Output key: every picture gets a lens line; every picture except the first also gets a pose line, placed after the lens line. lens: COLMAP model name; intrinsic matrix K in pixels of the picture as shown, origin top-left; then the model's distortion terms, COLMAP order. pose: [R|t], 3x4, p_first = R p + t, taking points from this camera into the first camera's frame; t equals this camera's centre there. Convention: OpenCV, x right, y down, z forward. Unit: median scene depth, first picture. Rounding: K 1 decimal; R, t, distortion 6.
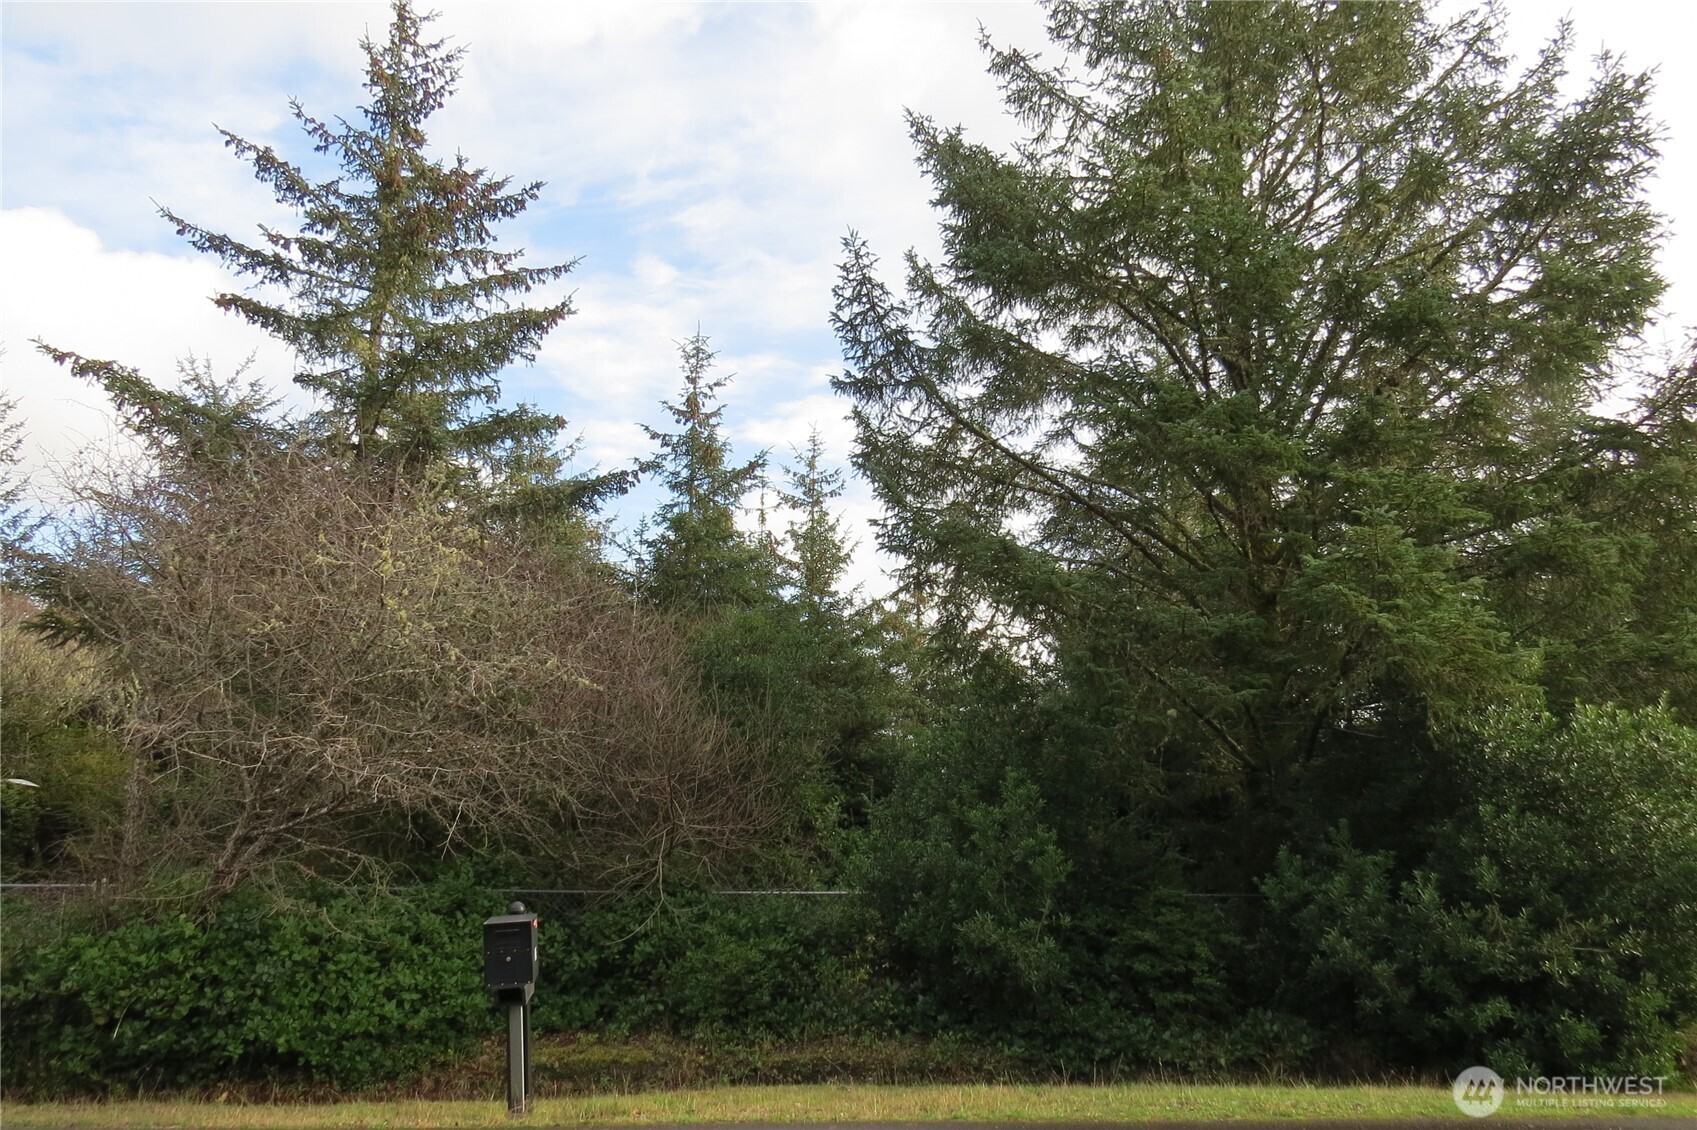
lens RADIAL K [[1261.5, 0, 848.5], [0, 1261.5, 565.0], [0, 0, 1]] dist [-0.067571, 0.052338]
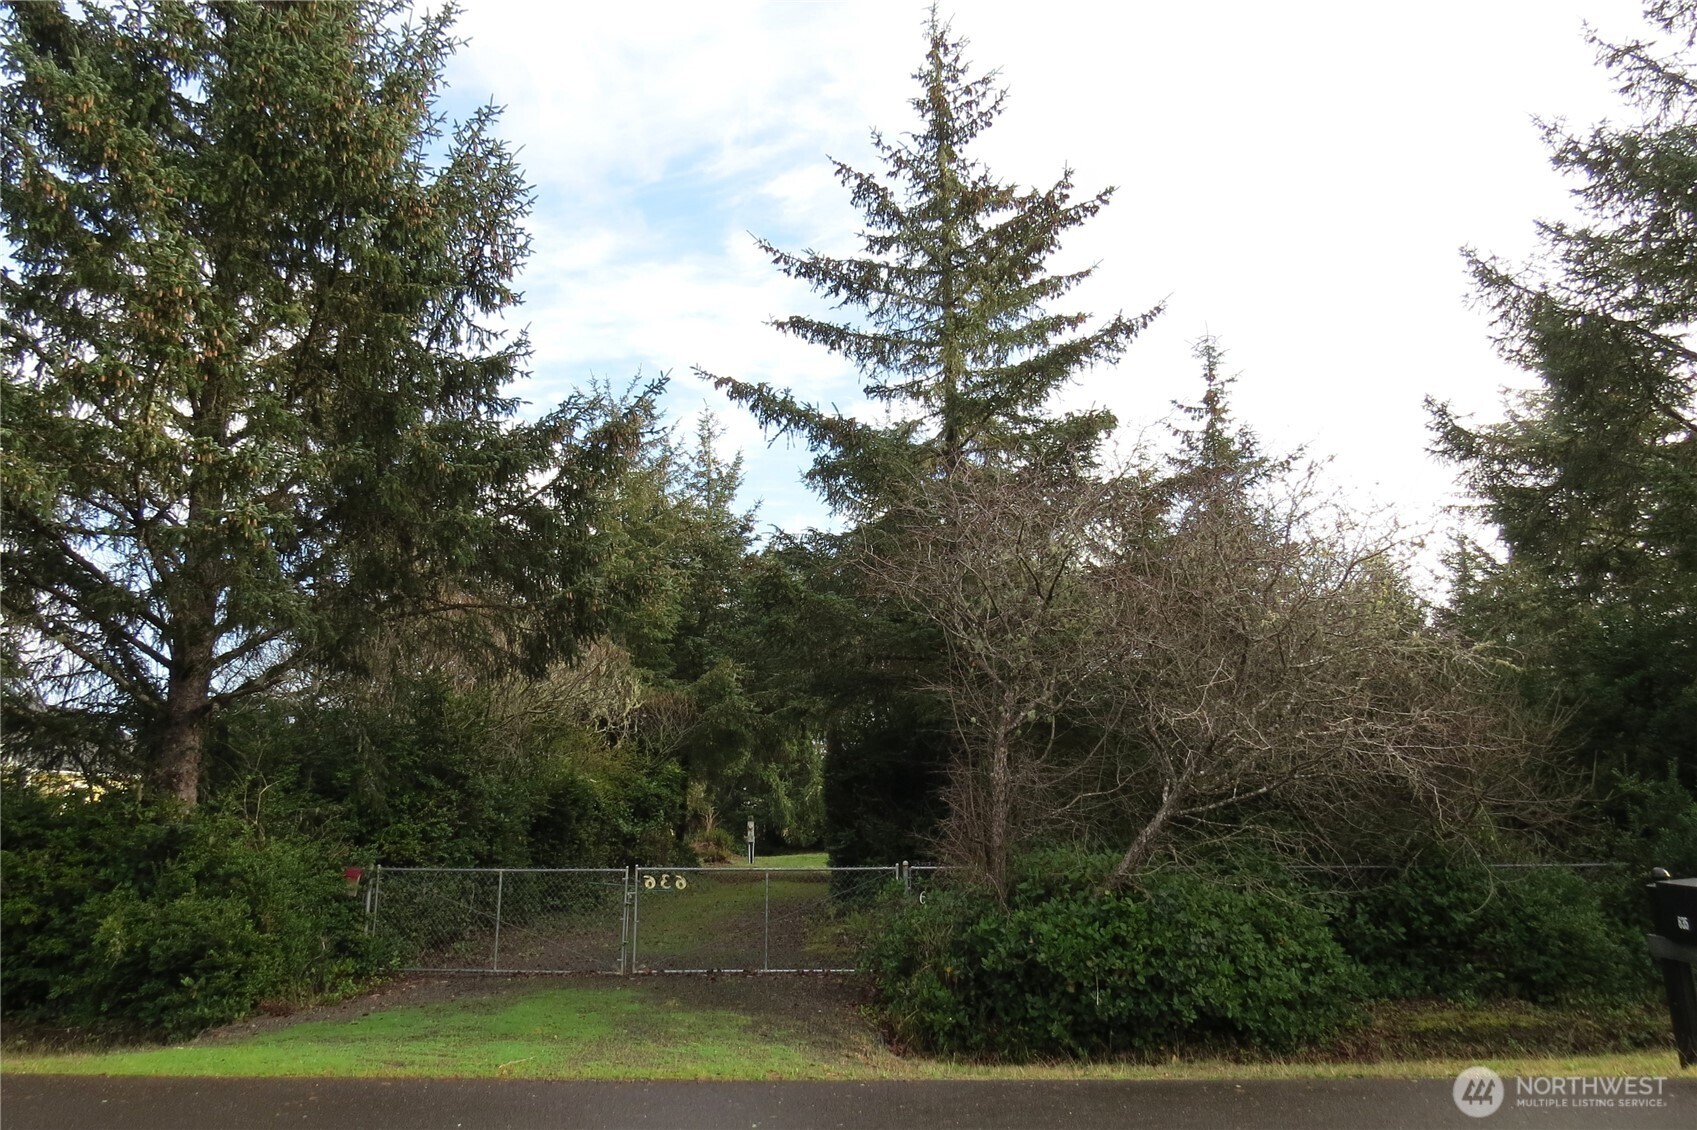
lens RADIAL K [[1261.5, 0, 848.5], [0, 1261.5, 565.0], [0, 0, 1]] dist [-0.067571, 0.052338]
pose [[0.991582, -0.025164, -0.127008, -0.337522], [0.027241, 0.999522, 0.014644, -0.018356], [0.126579, -0.017981, 0.991794, -0.072967]]
